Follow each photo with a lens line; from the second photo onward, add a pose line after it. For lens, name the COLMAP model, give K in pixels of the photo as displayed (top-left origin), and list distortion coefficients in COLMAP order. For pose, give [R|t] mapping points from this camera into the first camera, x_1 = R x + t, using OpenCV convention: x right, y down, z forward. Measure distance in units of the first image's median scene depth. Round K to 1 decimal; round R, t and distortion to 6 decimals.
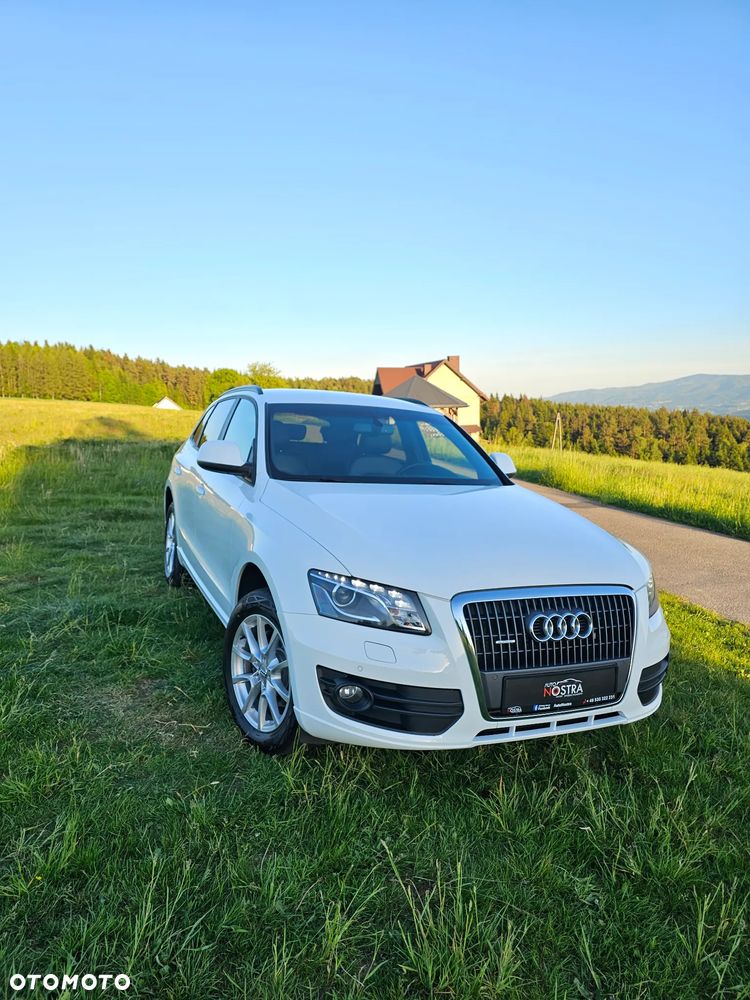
lens RADIAL K [[691.6, 0, 364.8], [0, 691.6, 497.7], [0, 0, 1]] dist [0.017510, -0.003577]
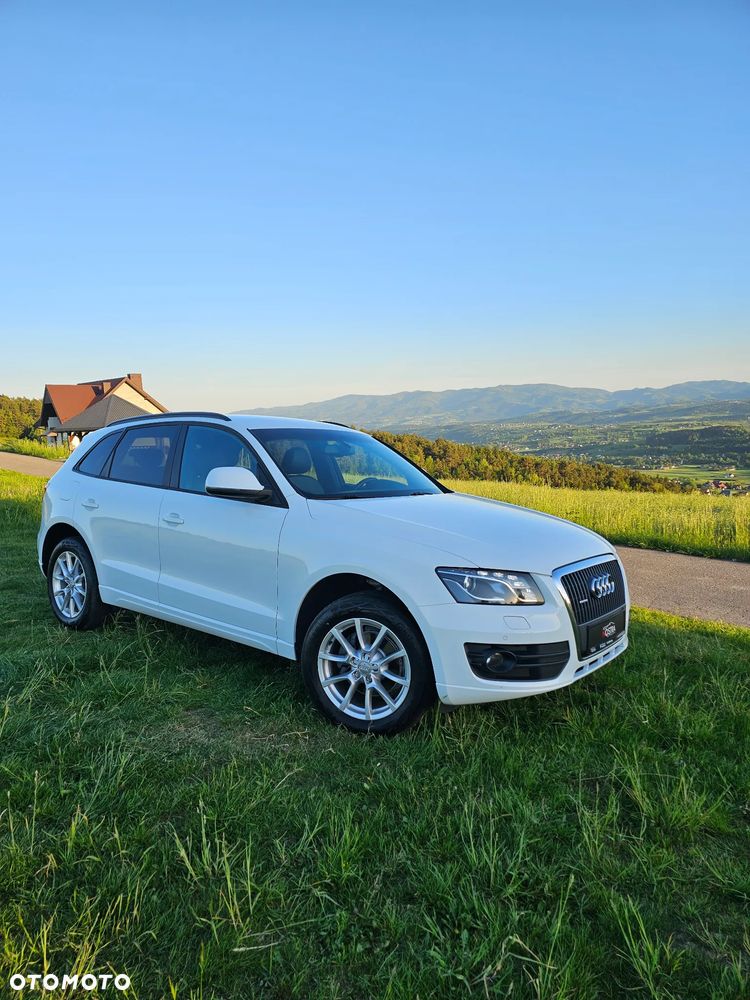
lens RADIAL K [[694.4, 0, 369.4], [0, 694.4, 530.4], [0, 0, 1]] dist [0.074059, -0.001122]
pose [[0.872561, -0.092968, 0.479577, -0.735484], [0.084121, 0.995654, 0.039958, -0.018062], [-0.481208, 0.005476, 0.876590, 0.000396]]
